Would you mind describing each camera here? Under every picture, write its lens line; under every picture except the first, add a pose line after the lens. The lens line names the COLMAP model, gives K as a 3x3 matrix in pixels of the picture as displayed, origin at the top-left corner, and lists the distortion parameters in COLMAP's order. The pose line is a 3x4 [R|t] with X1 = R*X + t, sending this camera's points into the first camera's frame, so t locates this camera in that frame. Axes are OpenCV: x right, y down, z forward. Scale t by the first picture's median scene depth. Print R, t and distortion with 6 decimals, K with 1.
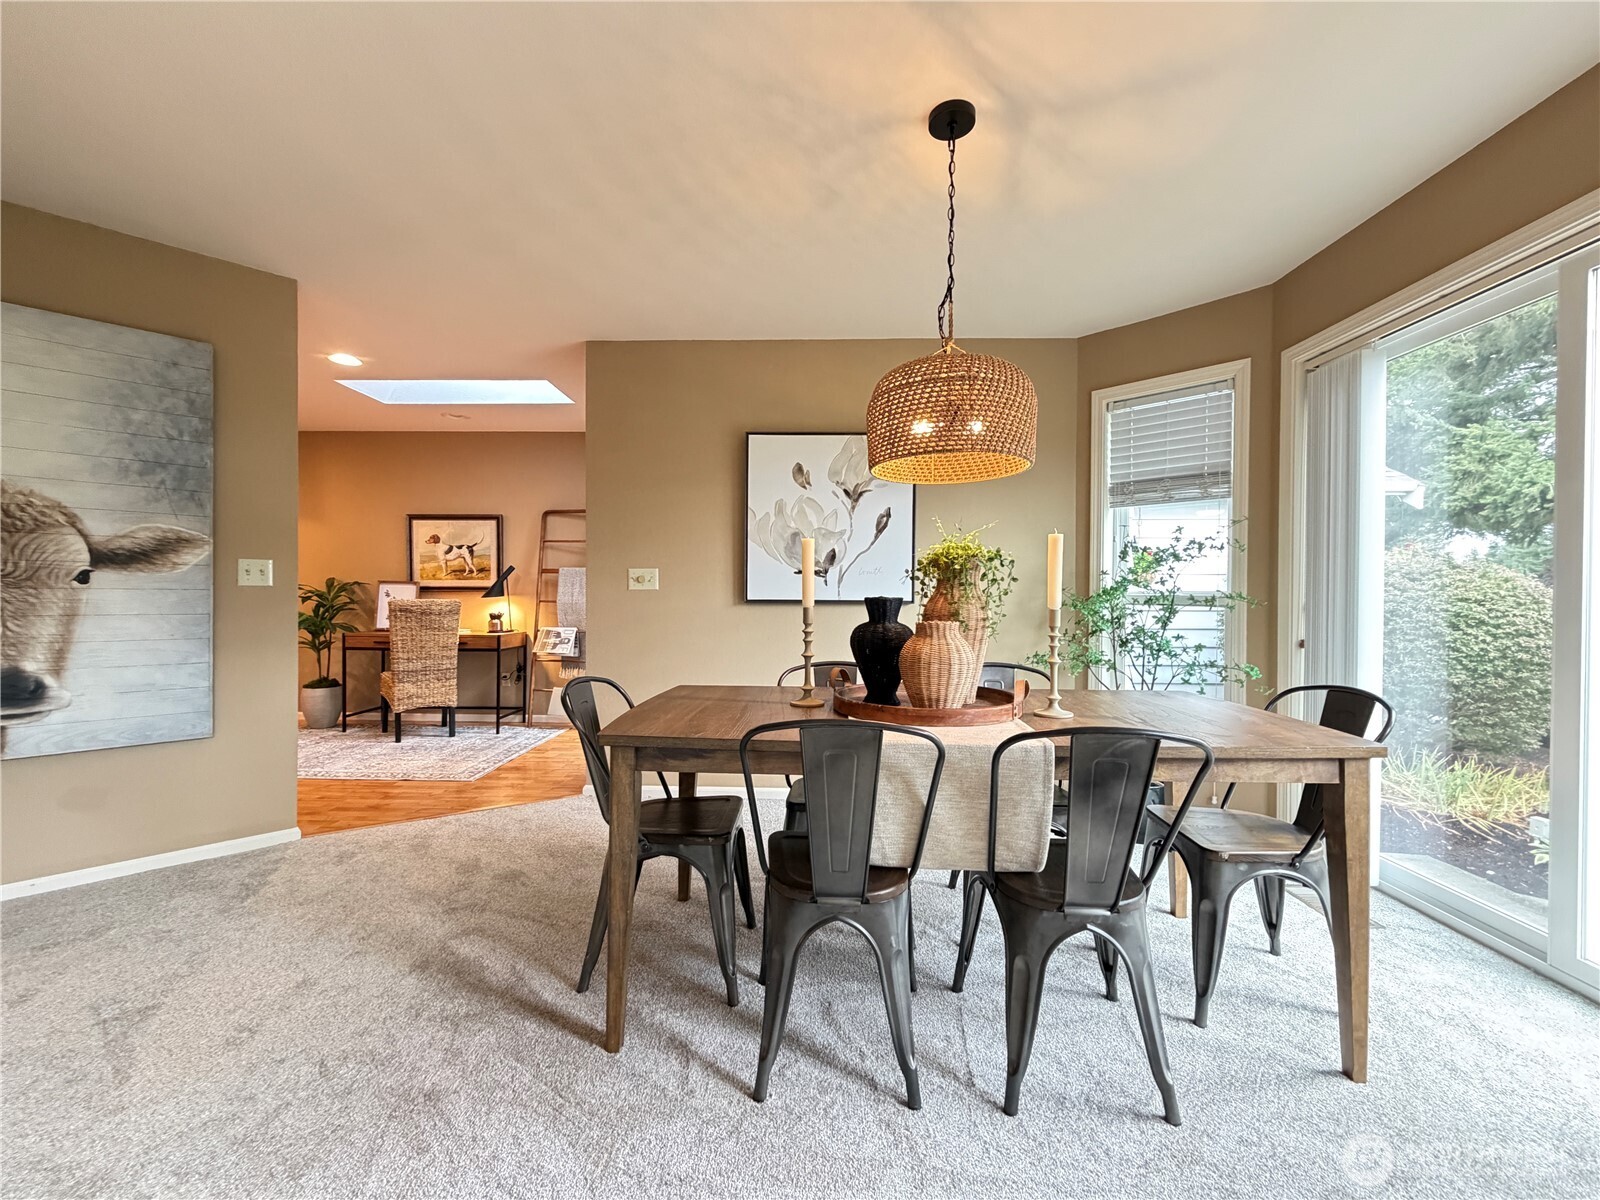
lens RADIAL K [[662.5, 0, 801.1], [0, 662.5, 602.6], [0, 0, 1]] dist [0.000107, -0.000091]
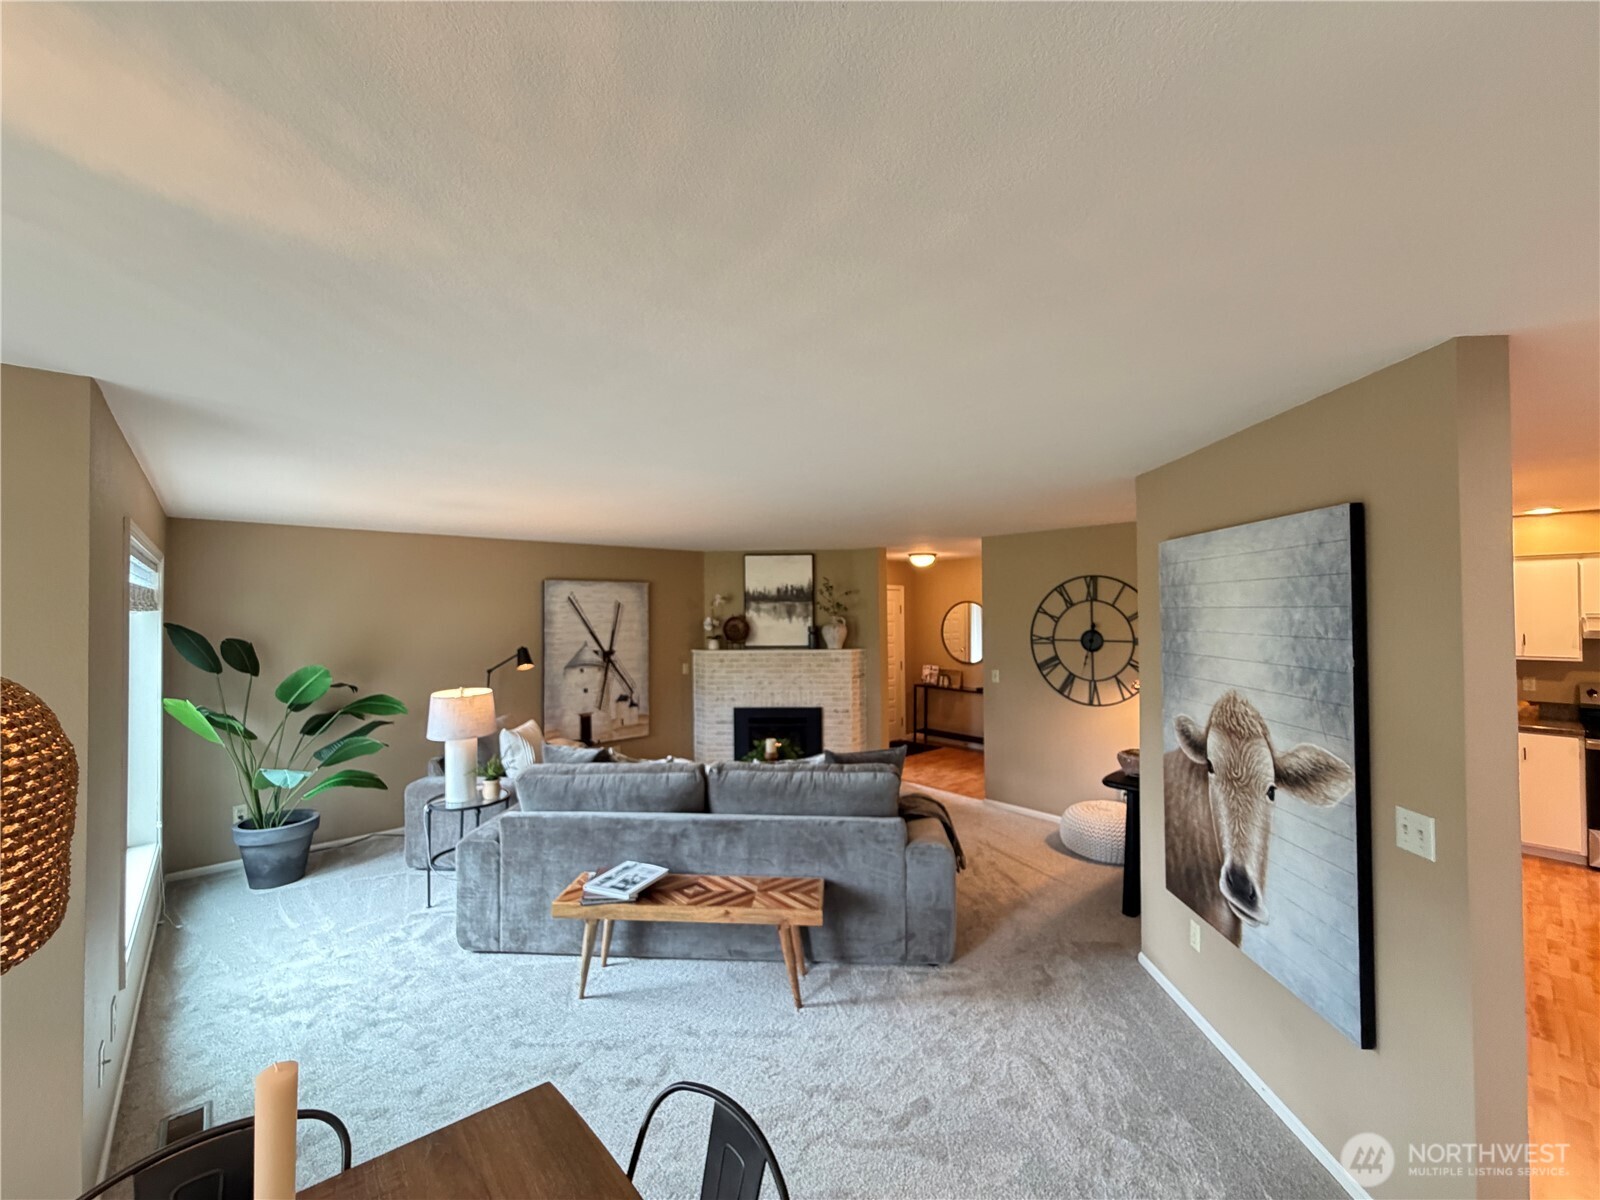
lens RADIAL K [[643.2, 0, 793.7], [0, 643.2, 601.4], [0, 0, 1]] dist [0.000189, -0.000140]
pose [[-0.734663, -0.011923, -0.678327, 0.019961], [-0.004188, 0.999906, -0.013040, -0.147875], [0.678419, -0.006739, -0.734644, 0.604861]]
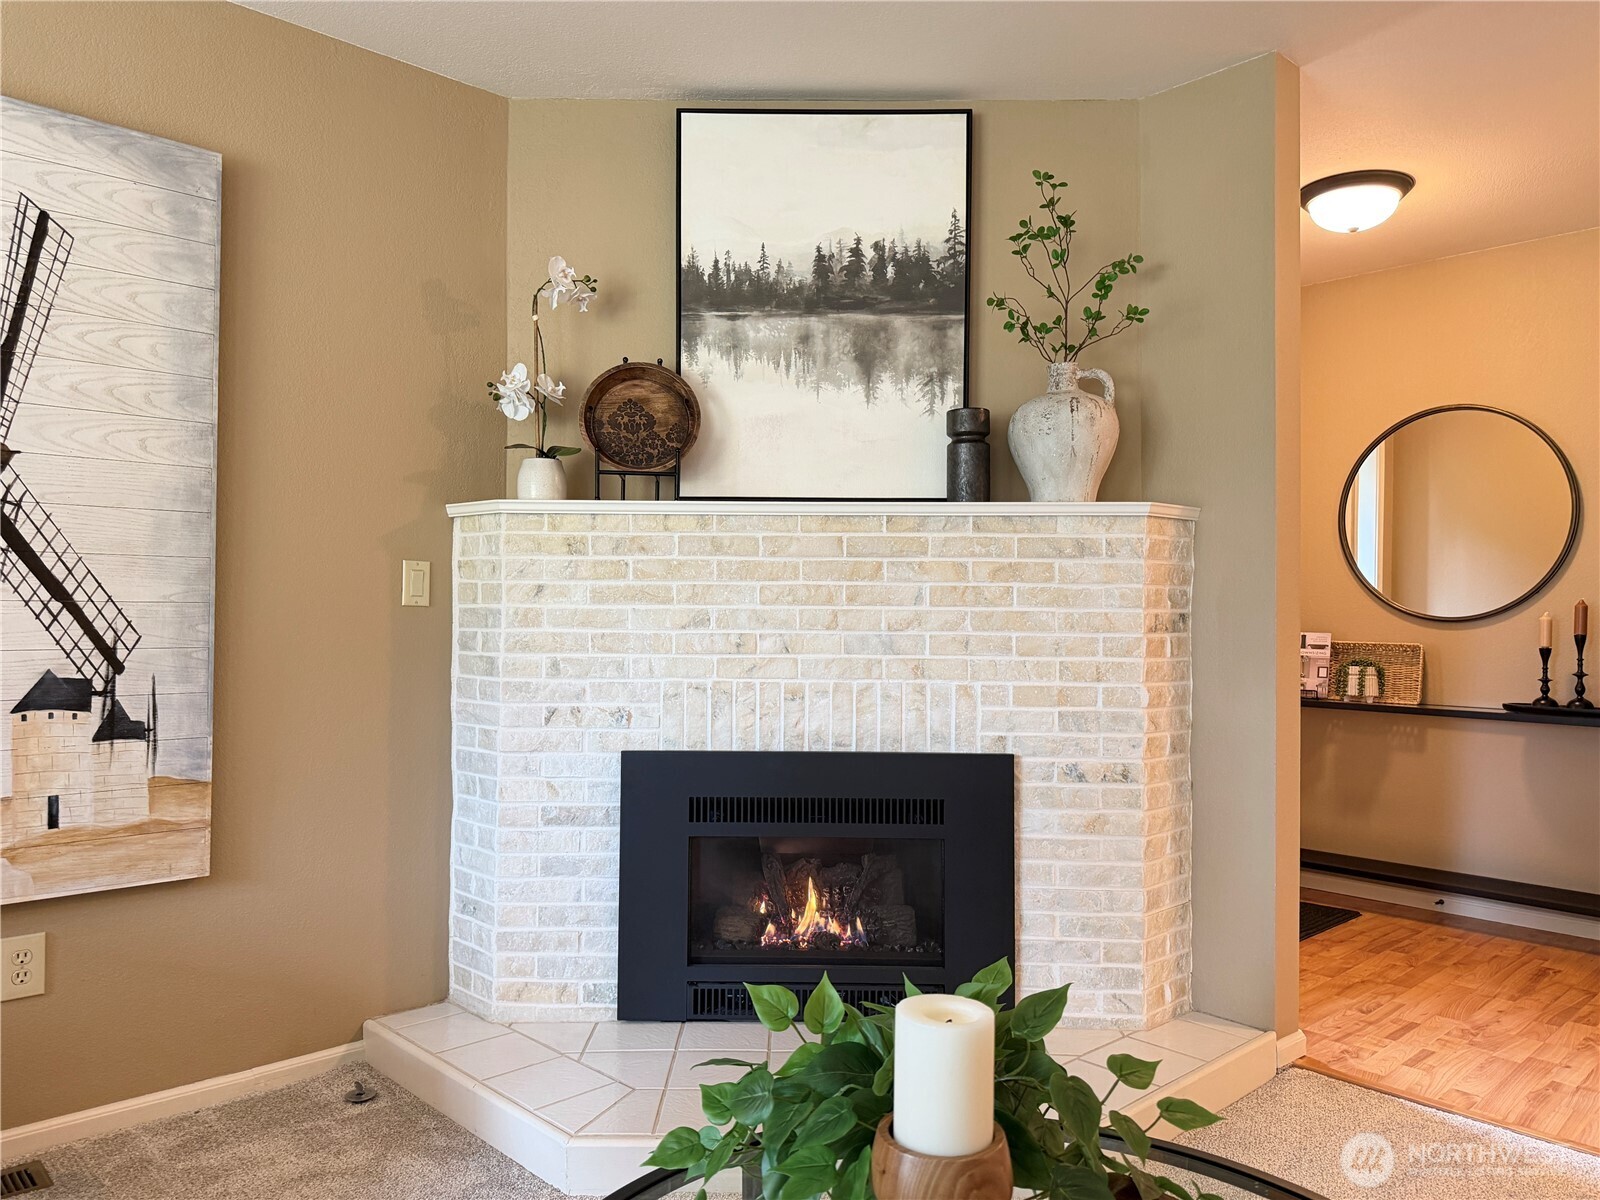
lens RADIAL K [[1131.0, 0, 791.7], [0, 1131.0, 606.6], [0, 0, 1]] dist [0.084590, -0.111833]
pose [[-0.711188, -0.020049, -0.702716, -0.508191], [-0.020276, 0.999762, -0.008003, -0.001440], [0.702709, 0.008557, -0.711426, -0.066912]]
